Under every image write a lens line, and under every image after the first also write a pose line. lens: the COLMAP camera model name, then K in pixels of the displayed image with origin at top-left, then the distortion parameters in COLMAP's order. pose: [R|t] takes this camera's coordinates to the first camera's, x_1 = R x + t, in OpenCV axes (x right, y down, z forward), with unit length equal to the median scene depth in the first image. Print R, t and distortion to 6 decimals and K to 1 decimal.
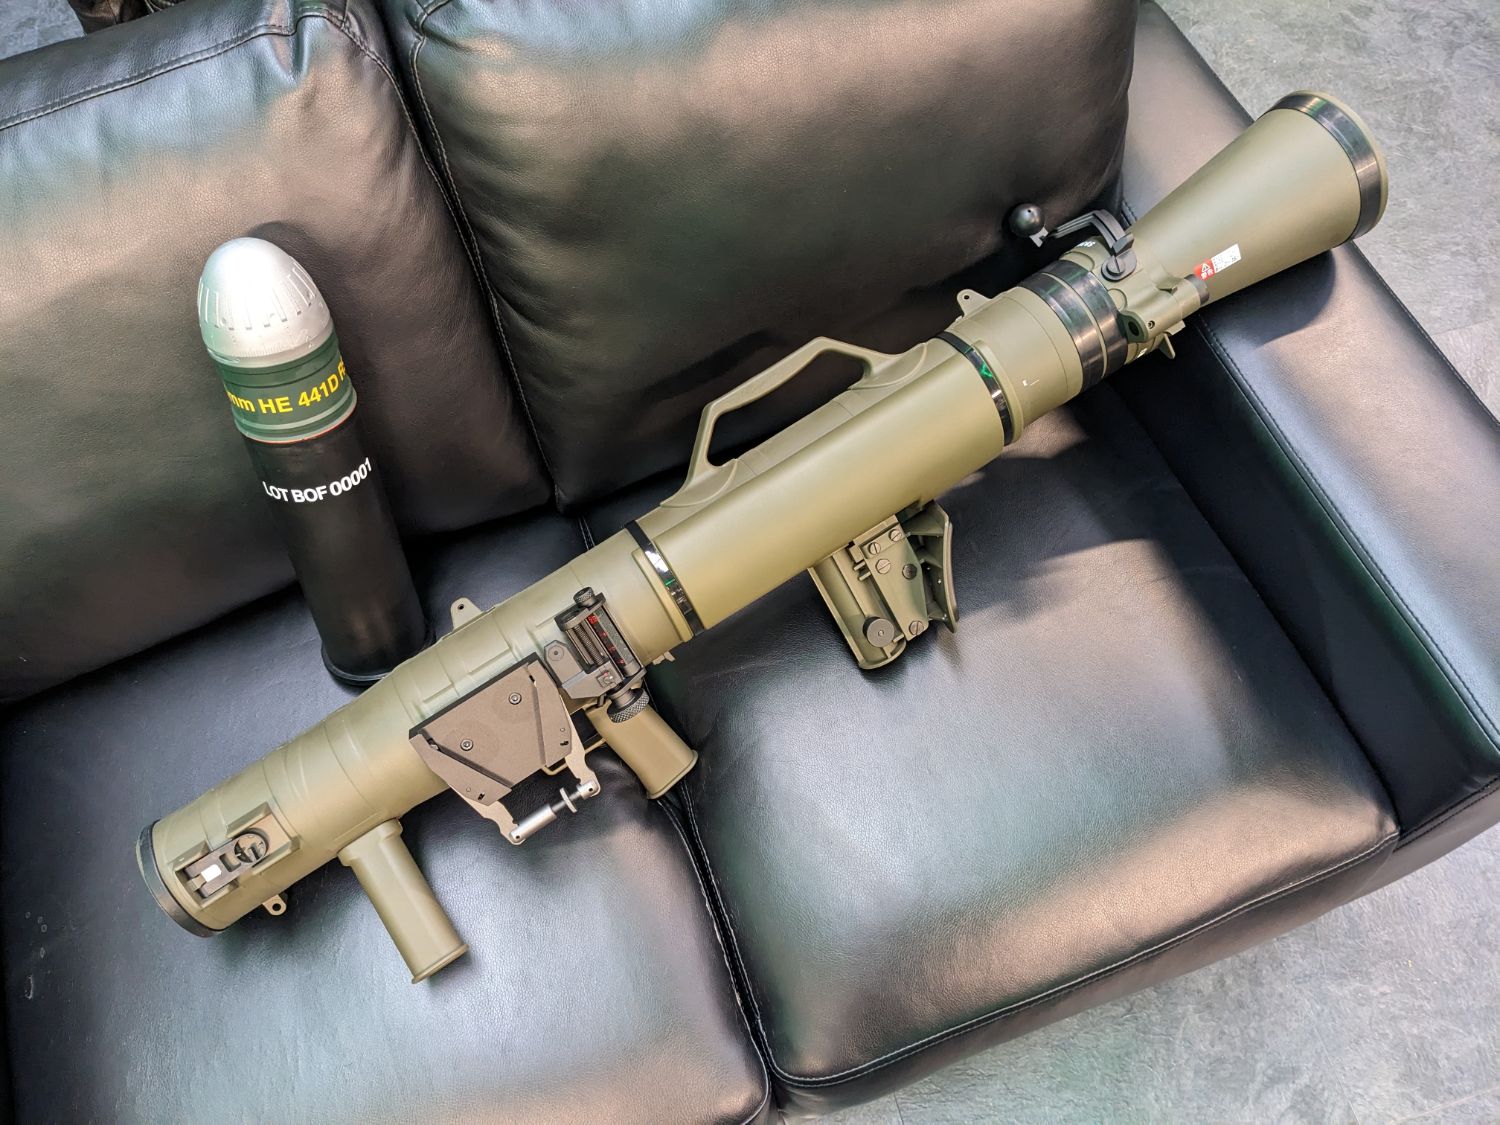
lens RADIAL K [[1196.1, 0, 759.7], [0, 1196.1, 569.4], [0, 0, 1]] dist [0.014423, -0.046318]
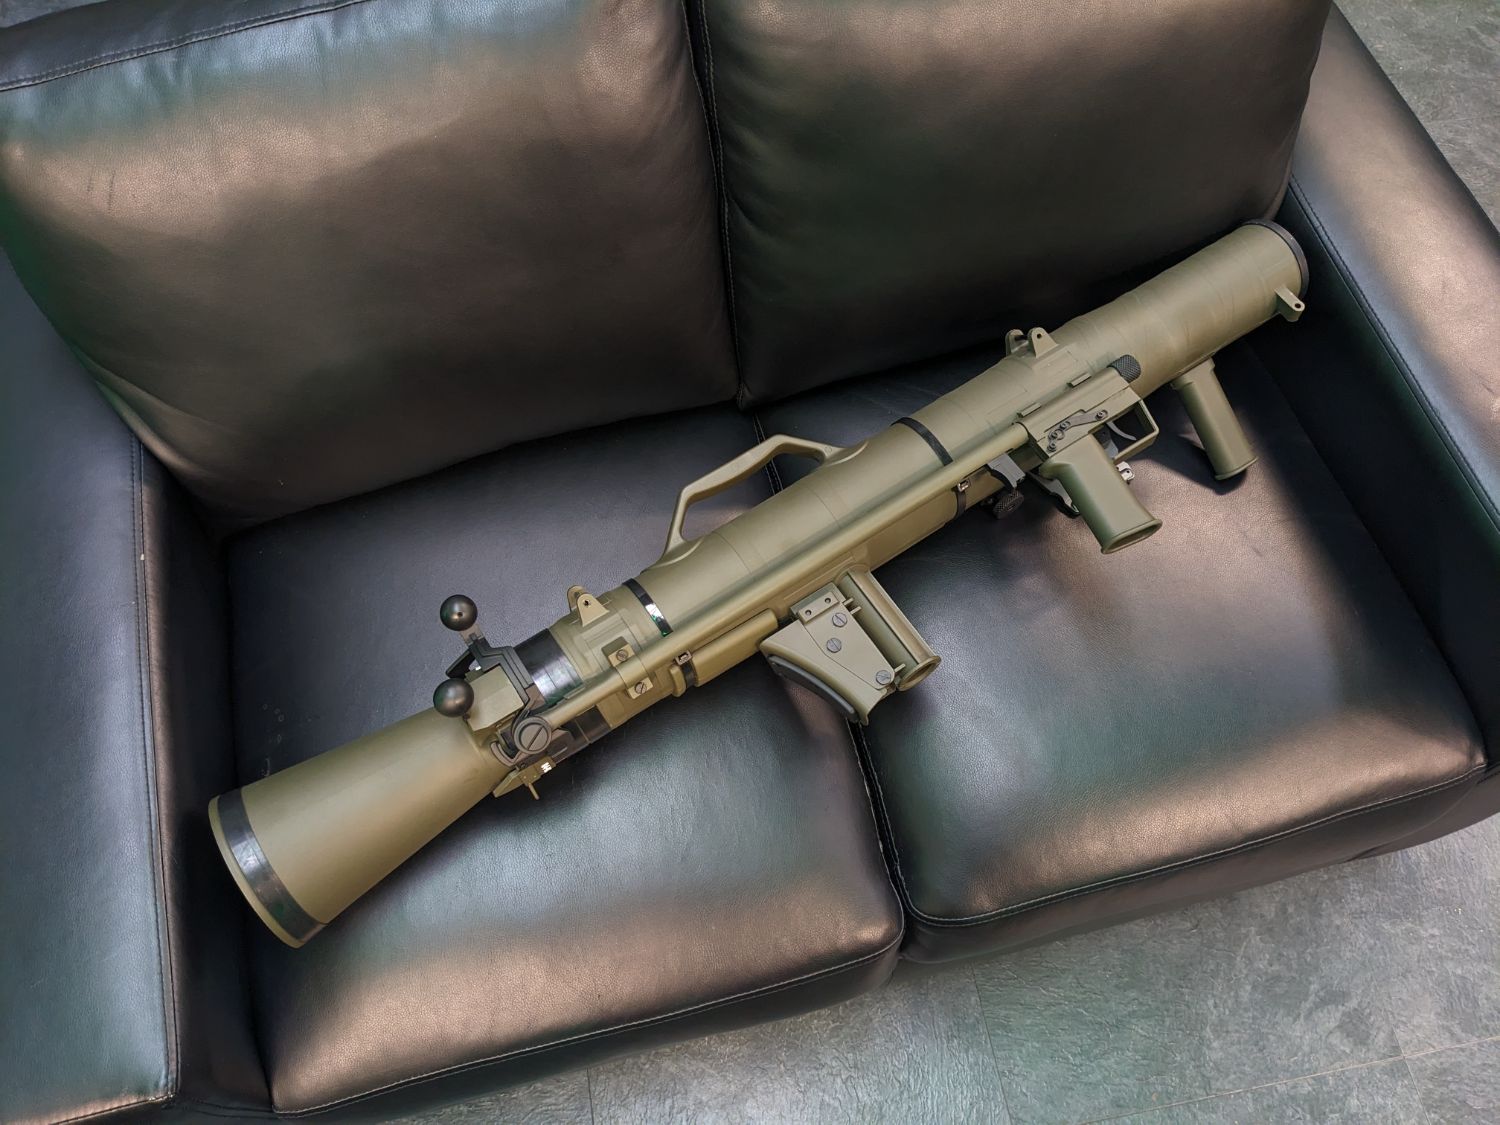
lens RADIAL K [[1196.1, 0, 750.1], [0, 1196.1, 562.8], [0, 0, 1]] dist [0.014423, -0.046318]
pose [[0.994576, 0.101728, -0.021670, -0.107407], [-0.101276, 0.994636, 0.021045, 0.061682], [0.023694, -0.018737, 0.999544, -0.091678]]
